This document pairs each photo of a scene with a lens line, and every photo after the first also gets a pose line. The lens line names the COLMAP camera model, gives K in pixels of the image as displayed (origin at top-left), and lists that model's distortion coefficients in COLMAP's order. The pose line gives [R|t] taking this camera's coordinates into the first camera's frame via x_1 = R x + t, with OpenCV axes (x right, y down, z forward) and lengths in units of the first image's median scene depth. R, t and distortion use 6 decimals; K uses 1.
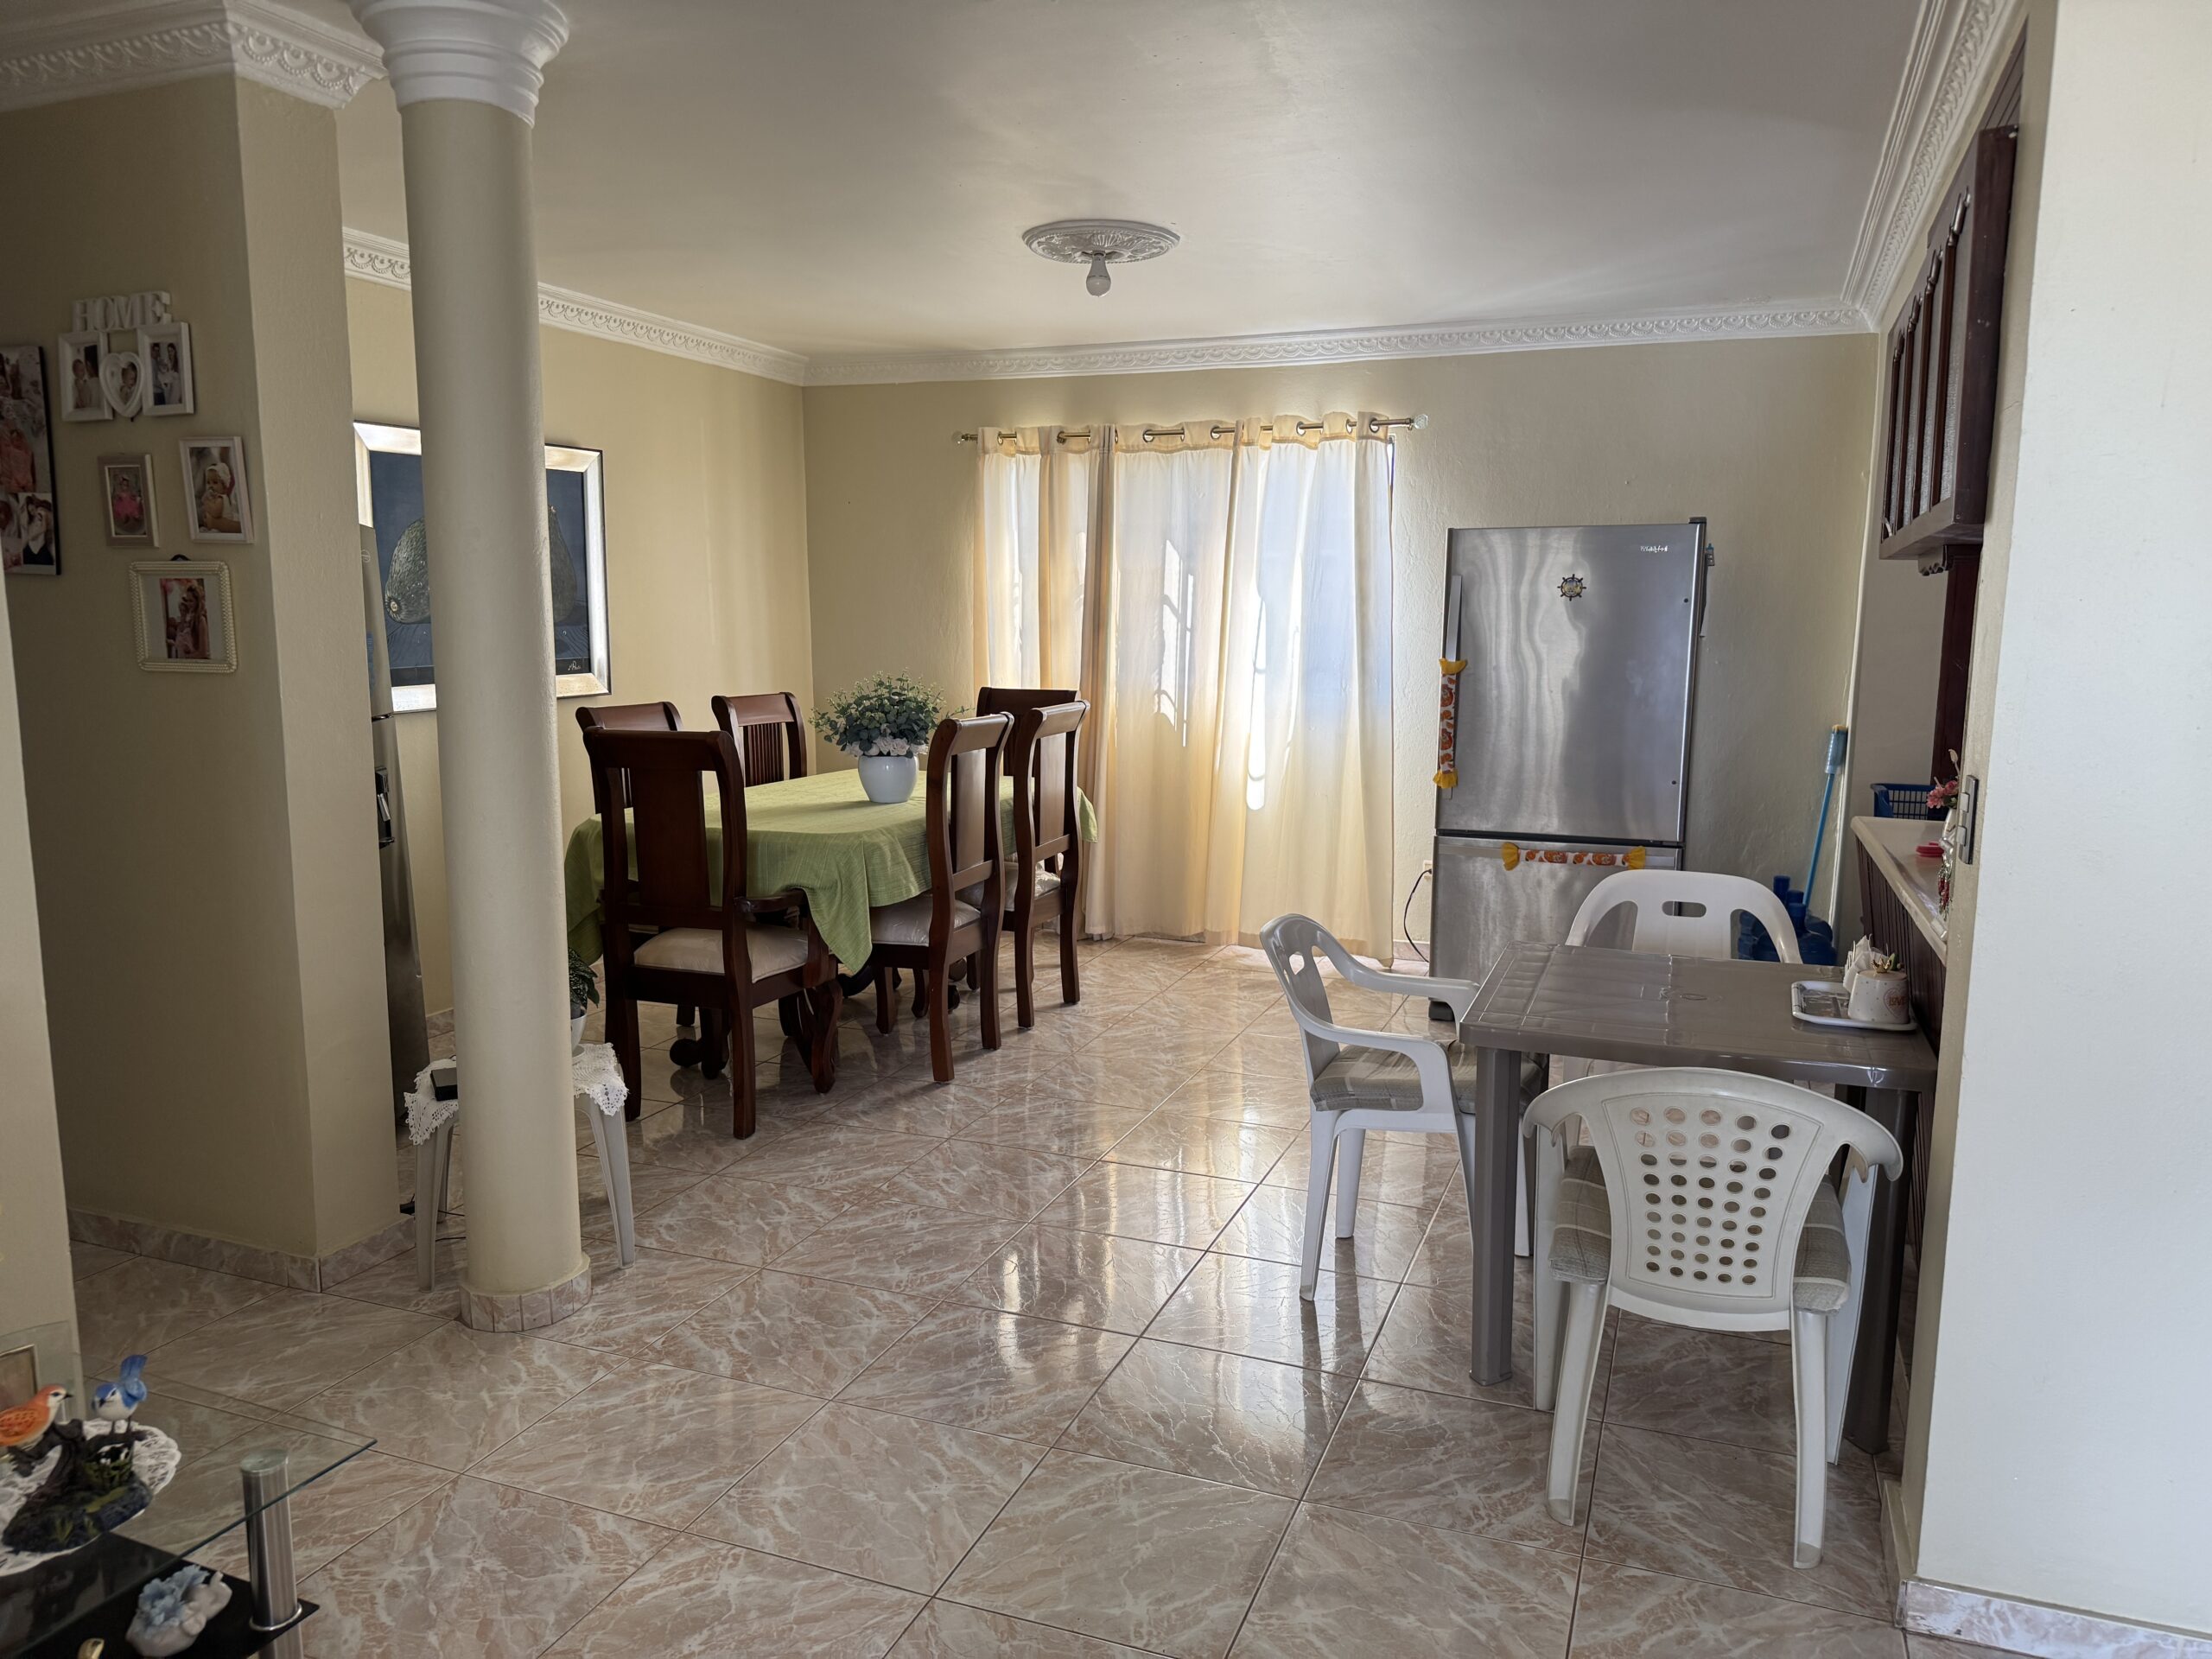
lens RADIAL K [[1570.9, 0, 1104.5], [0, 1570.9, 833.2], [0, 0, 1]] dist [0.014512, -0.000696]
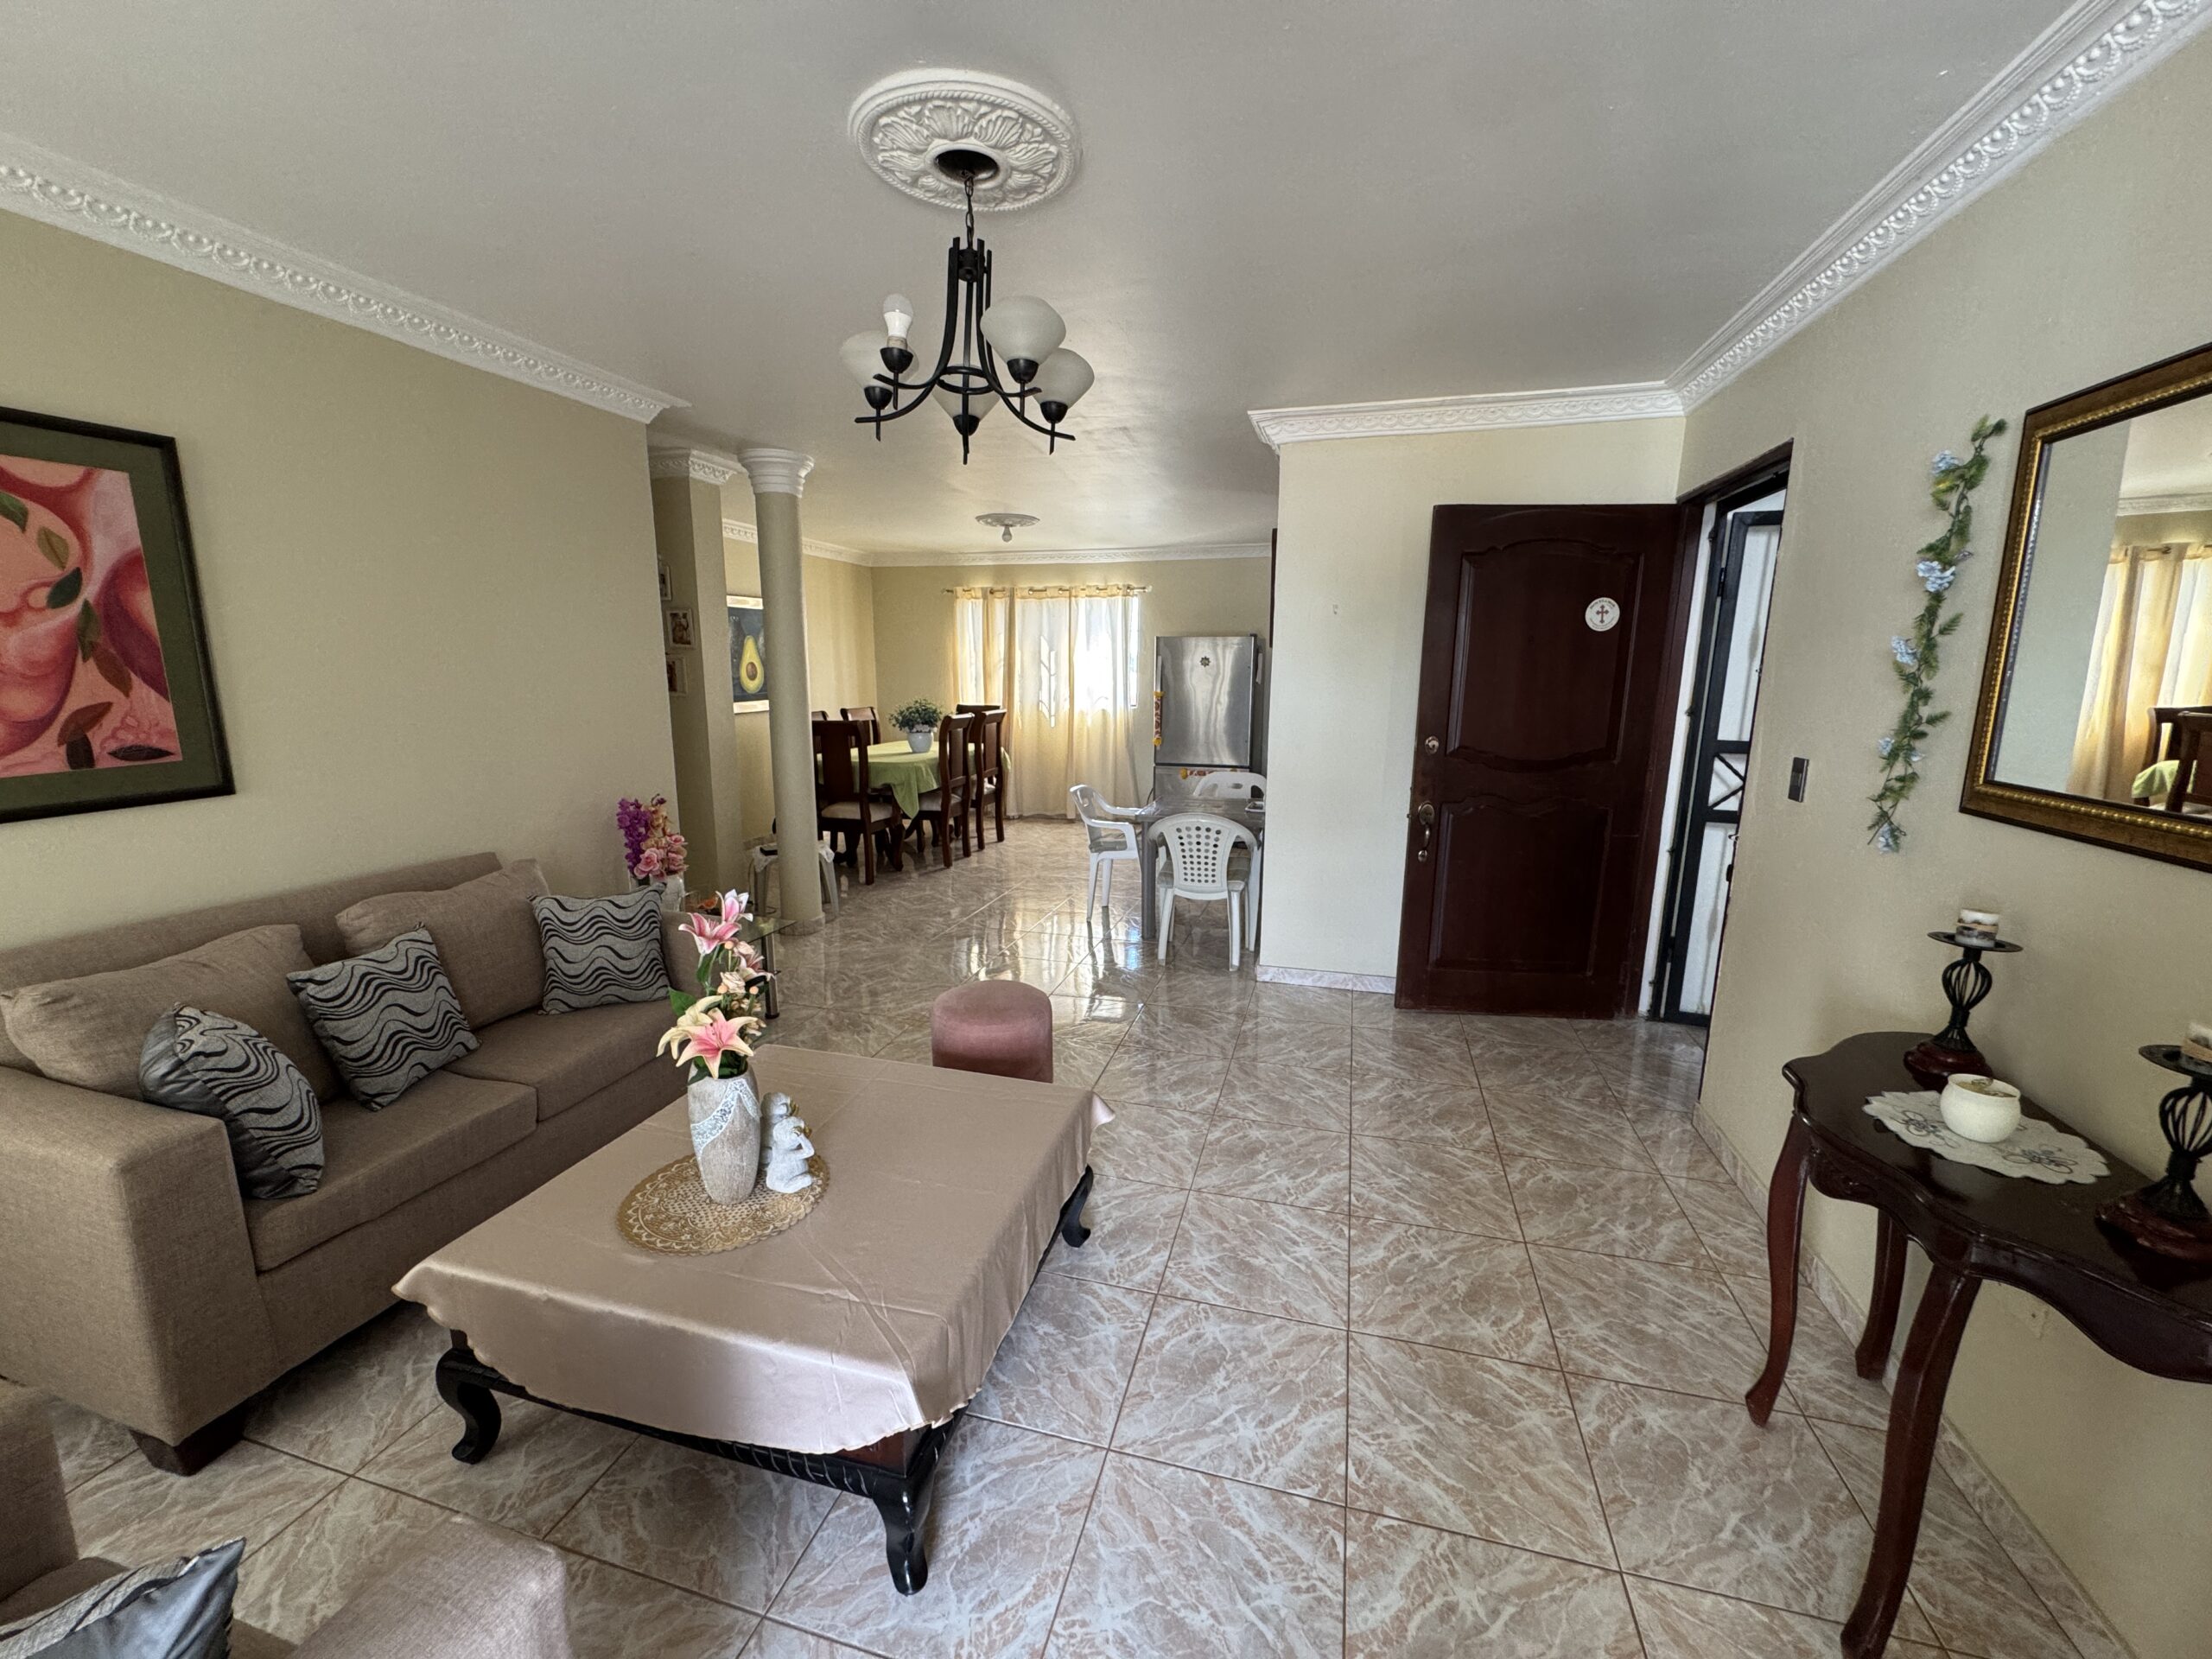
lens RADIAL K [[880.5, 0, 1106.6], [0, 880.5, 830.6], [0, 0, 1]] dist [-0.008740, 0.002029]
pose [[0.994809, -0.018244, 0.100111, 0.004544], [0.013882, 0.998931, 0.044097, 0.044378], [-0.100809, -0.042478, 0.993999, -0.357910]]
